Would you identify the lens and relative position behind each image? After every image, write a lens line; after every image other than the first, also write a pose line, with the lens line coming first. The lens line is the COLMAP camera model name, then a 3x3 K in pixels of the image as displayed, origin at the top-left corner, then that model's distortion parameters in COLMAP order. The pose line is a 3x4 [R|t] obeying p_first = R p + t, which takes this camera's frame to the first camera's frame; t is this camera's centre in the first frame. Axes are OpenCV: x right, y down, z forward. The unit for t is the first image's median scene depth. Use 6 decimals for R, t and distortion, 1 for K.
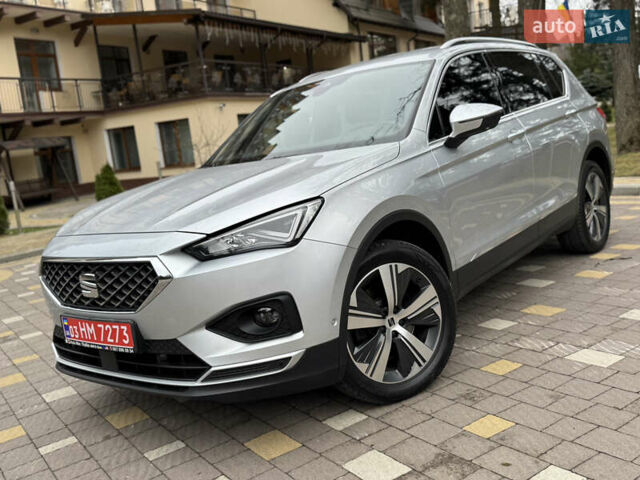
lens RADIAL K [[627.8, 0, 319.3], [0, 627.8, 238.0], [0, 0, 1]] dist [0.181735, -0.361389]
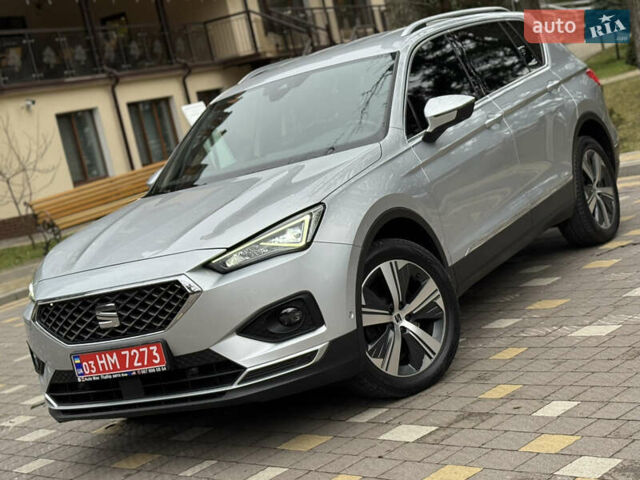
lens RADIAL K [[1152.9, 0, 318.5], [0, 1152.9, 242.5], [0, 0, 1]] dist [0.148443, -0.009545]
pose [[0.985517, -0.122403, 0.117362, -0.224110], [0.128973, 0.990382, -0.050100, 0.091989], [-0.110101, 0.064511, 0.991825, -0.873680]]
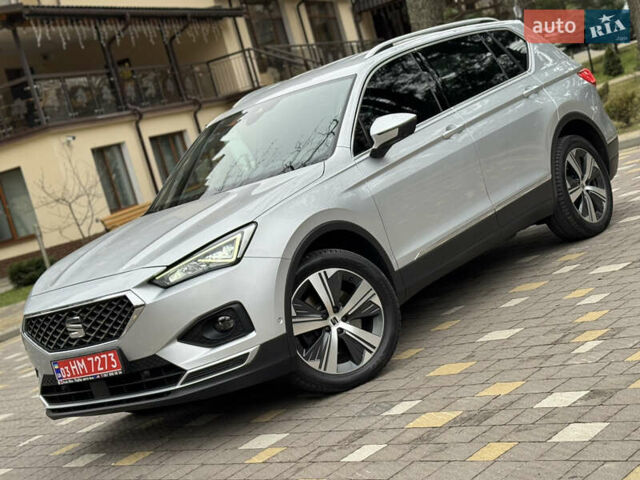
lens RADIAL K [[1152.9, 0, 318.5], [0, 1152.9, 242.5], [0, 0, 1]] dist [0.148443, -0.009545]
pose [[0.986613, -0.162065, -0.018168, 0.146161], [0.160809, 0.985344, -0.056902, 0.111090], [0.027124, 0.053219, 0.998214, -1.117725]]
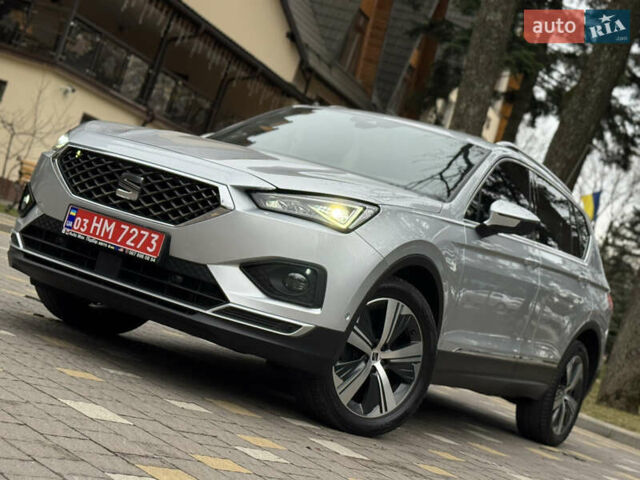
lens RADIAL K [[1128.2, 0, 320.6], [0, 1128.2, 236.7], [0, 0, 1]] dist [0.130917, 0.127471]
pose [[0.887849, 0.434749, 0.150720, -0.319818], [-0.401060, 0.891736, -0.209662, 0.383340], [-0.225552, 0.125701, 0.966088, -0.734844]]
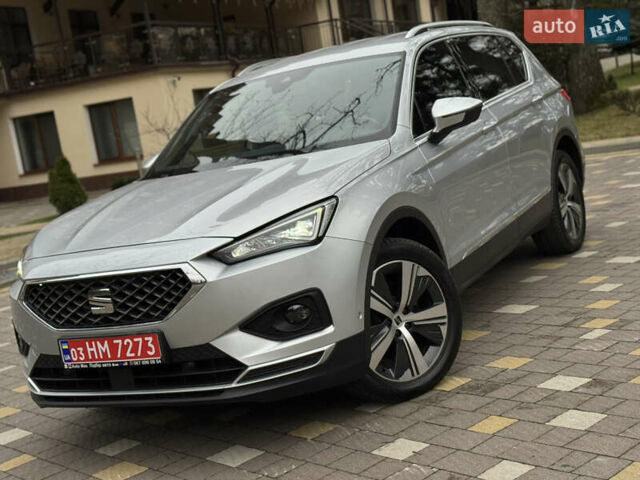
lens RADIAL K [[958.5, 0, 313.1], [0, 958.5, 237.8], [0, 0, 1]] dist [0.133122, -0.014129]
pose [[0.983709, -0.061845, 0.168797, -0.277600], [0.069843, 0.996679, -0.041860, 0.060288], [-0.165647, 0.052968, 0.984762, -0.488355]]
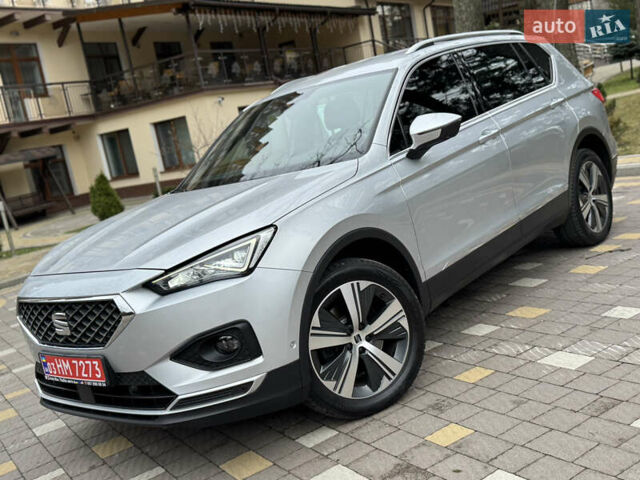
lens RADIAL K [[698.9, 0, 318.7], [0, 698.9, 242.4], [0, 0, 1]] dist [0.200315, -0.422334]
pose [[0.996759, -0.069709, -0.040158, 0.111544], [0.070276, 0.997444, 0.012883, -0.042709], [0.039157, -0.015663, 0.999110, -0.140370]]
